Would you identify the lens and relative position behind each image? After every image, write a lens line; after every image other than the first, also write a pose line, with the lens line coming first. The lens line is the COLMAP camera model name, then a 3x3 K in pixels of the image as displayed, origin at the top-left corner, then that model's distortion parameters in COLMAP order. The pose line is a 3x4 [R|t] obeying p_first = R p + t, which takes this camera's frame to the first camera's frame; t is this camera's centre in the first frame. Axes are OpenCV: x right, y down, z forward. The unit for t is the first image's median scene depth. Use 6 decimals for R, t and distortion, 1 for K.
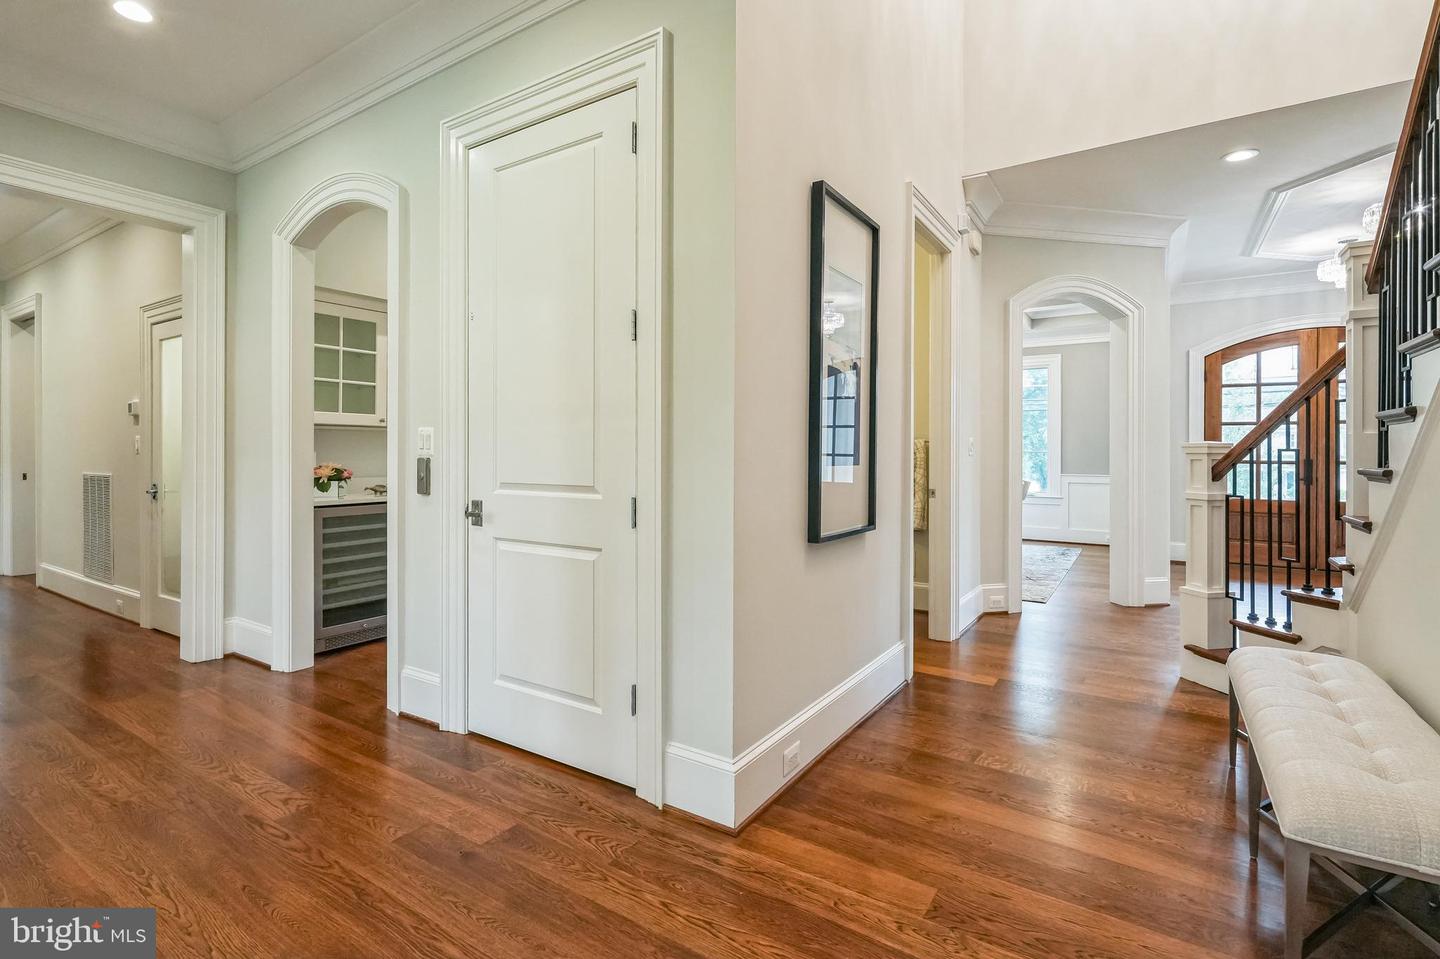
lens RADIAL K [[683.1, 0, 708.2], [0, 683.1, 465.1], [0, 0, 1]] dist [0.000508, 0.000336]
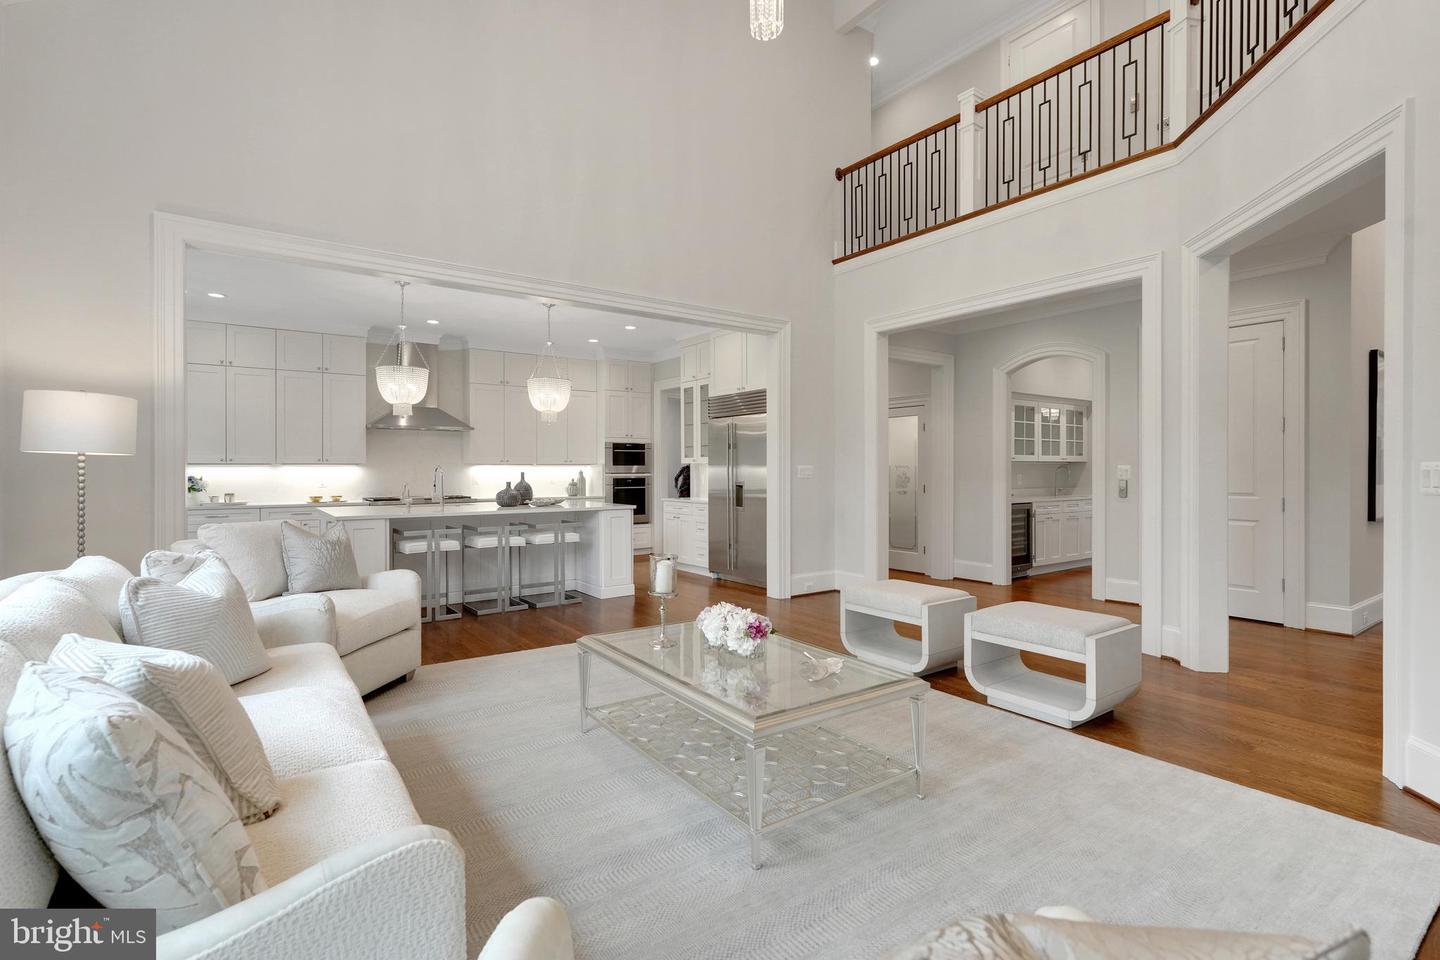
lens RADIAL K [[687.4, 0, 720.0], [0, 687.4, 480.0], [0, 0, 1]] dist [-0.001540, -0.000075]
pose [[0.933928, 0.006680, -0.357400, -0.546072], [-0.007702, 0.999969, -0.001437, 0.001582], [0.357379, 0.004095, 0.933950, -0.956654]]
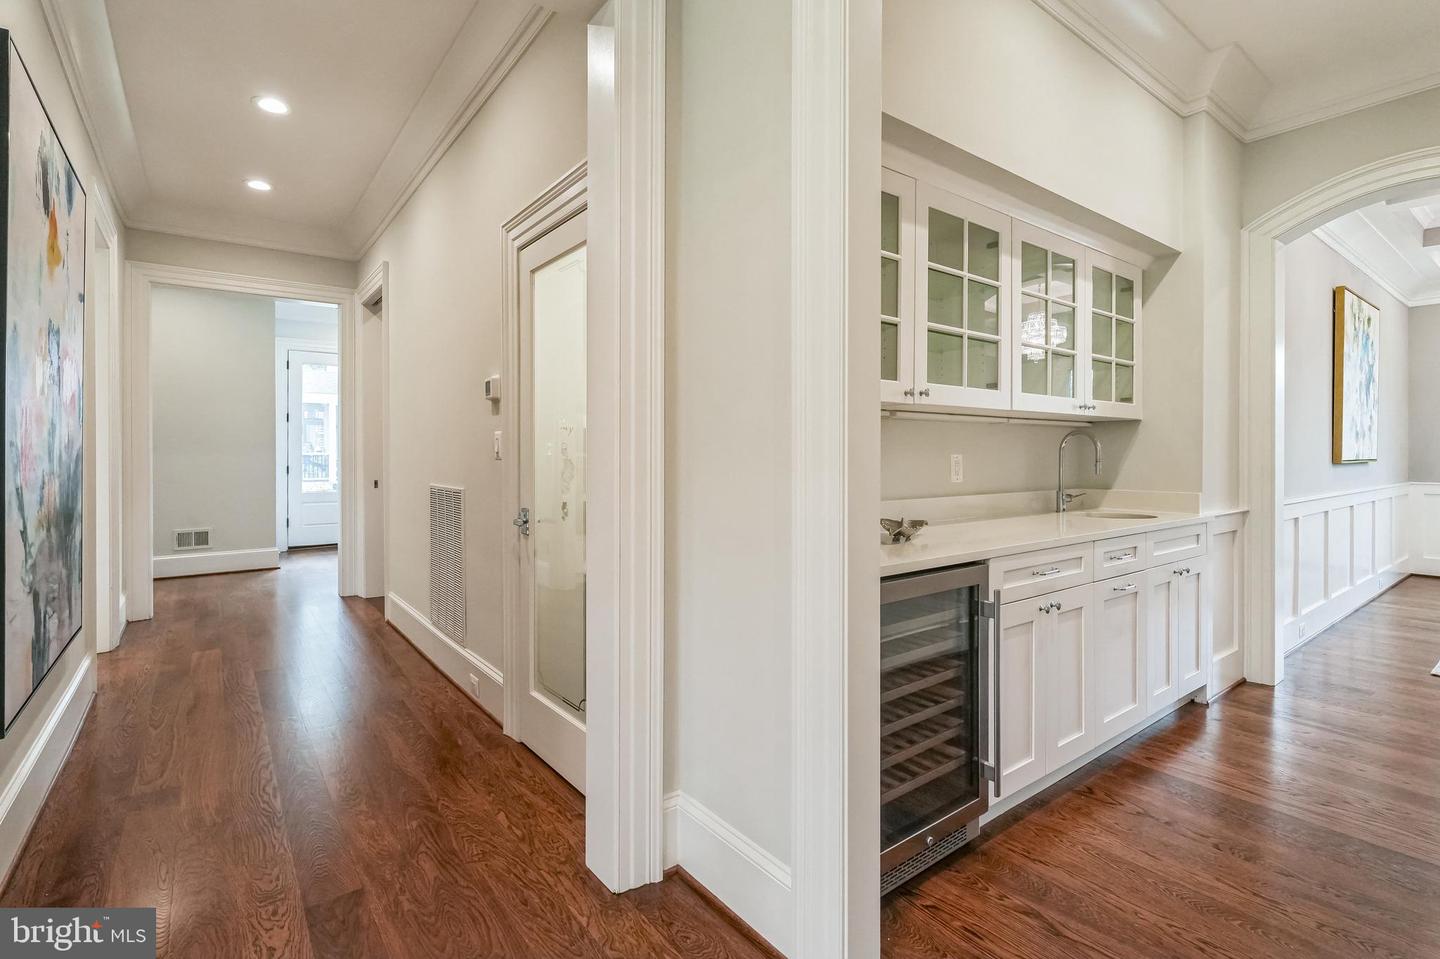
lens RADIAL K [[676.2, 0, 696.9], [0, 676.2, 480.2], [0, 0, 1]] dist [-0.001424, -0.000121]
pose [[0.935563, 0.012029, -0.352954, -0.450762], [-0.005468, 0.999793, 0.019580, -0.010227], [0.353117, -0.016388, 0.935436, 0.487551]]
